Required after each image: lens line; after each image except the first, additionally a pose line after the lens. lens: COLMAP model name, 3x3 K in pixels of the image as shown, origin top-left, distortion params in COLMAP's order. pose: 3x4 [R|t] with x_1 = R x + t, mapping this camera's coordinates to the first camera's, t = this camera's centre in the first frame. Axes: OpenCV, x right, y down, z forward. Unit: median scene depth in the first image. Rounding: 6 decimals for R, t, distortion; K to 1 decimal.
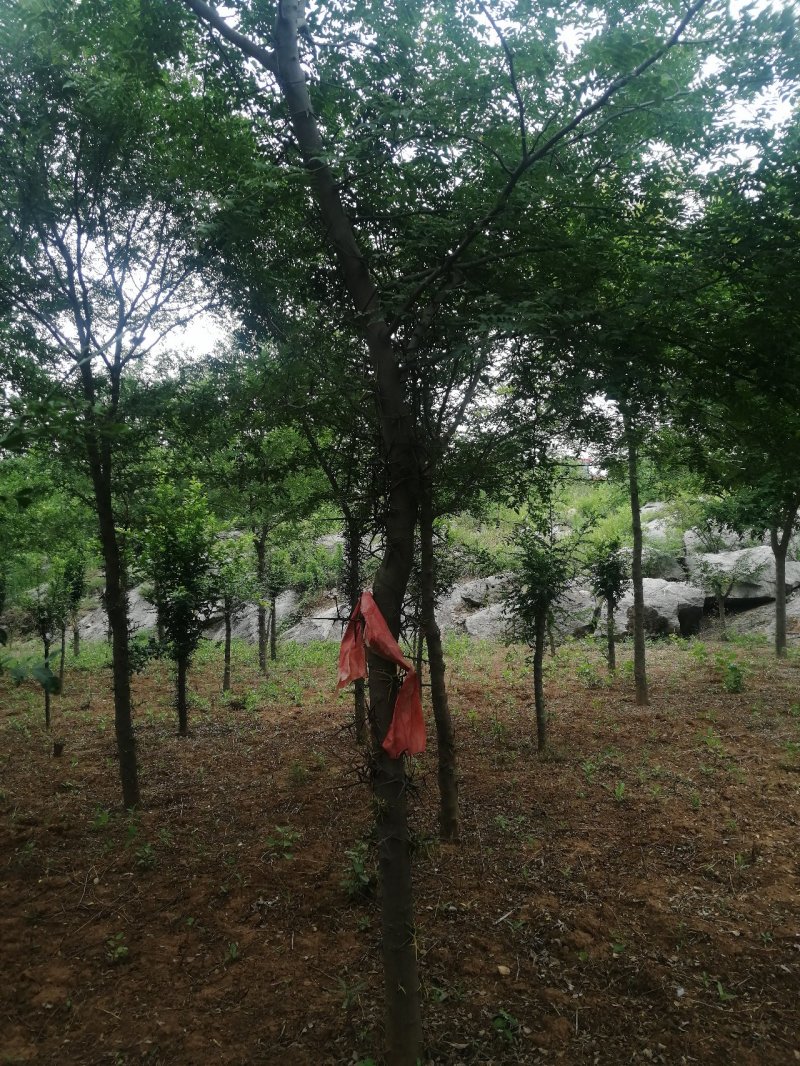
lens RADIAL K [[772.3, 0, 400.3], [0, 772.3, 538.2], [0, 0, 1]] dist [0.010116, 0.002753]
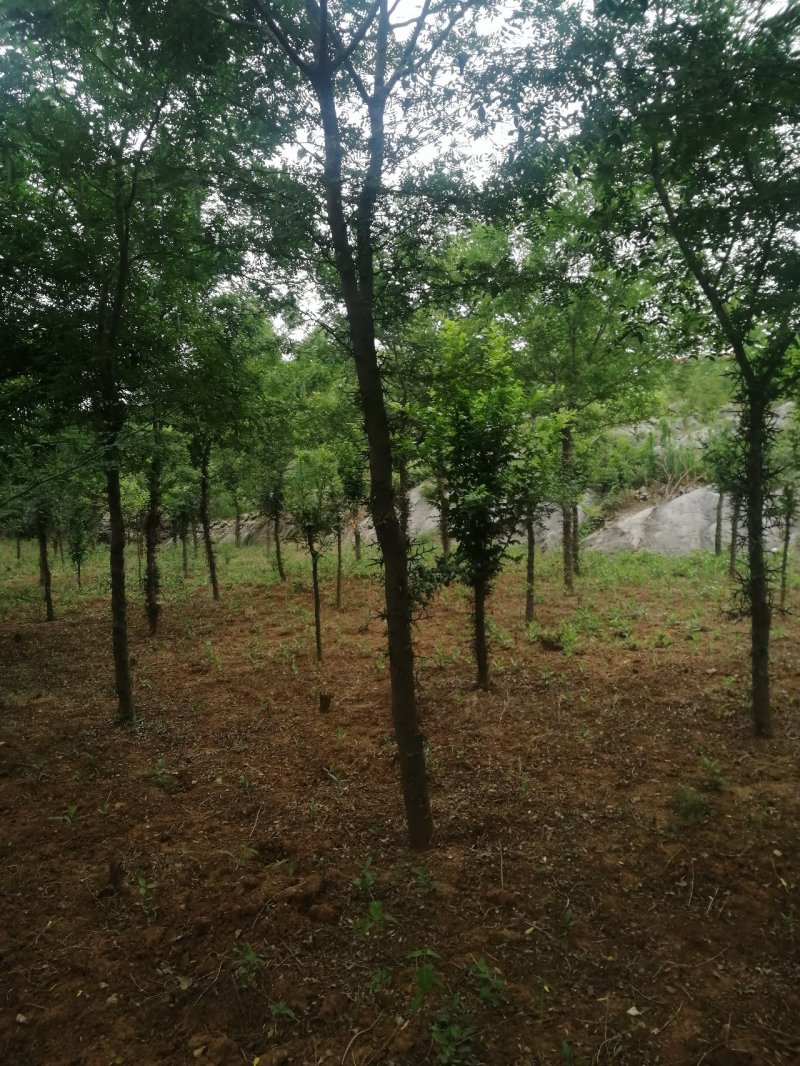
lens RADIAL K [[772.3, 0, 400.3], [0, 772.3, 538.2], [0, 0, 1]] dist [0.010116, 0.002753]
pose [[0.939505, 0.021082, -0.341885, -0.100357], [0.023774, 0.991684, 0.126482, 0.018393], [0.341708, -0.126958, 0.931191, 0.289415]]
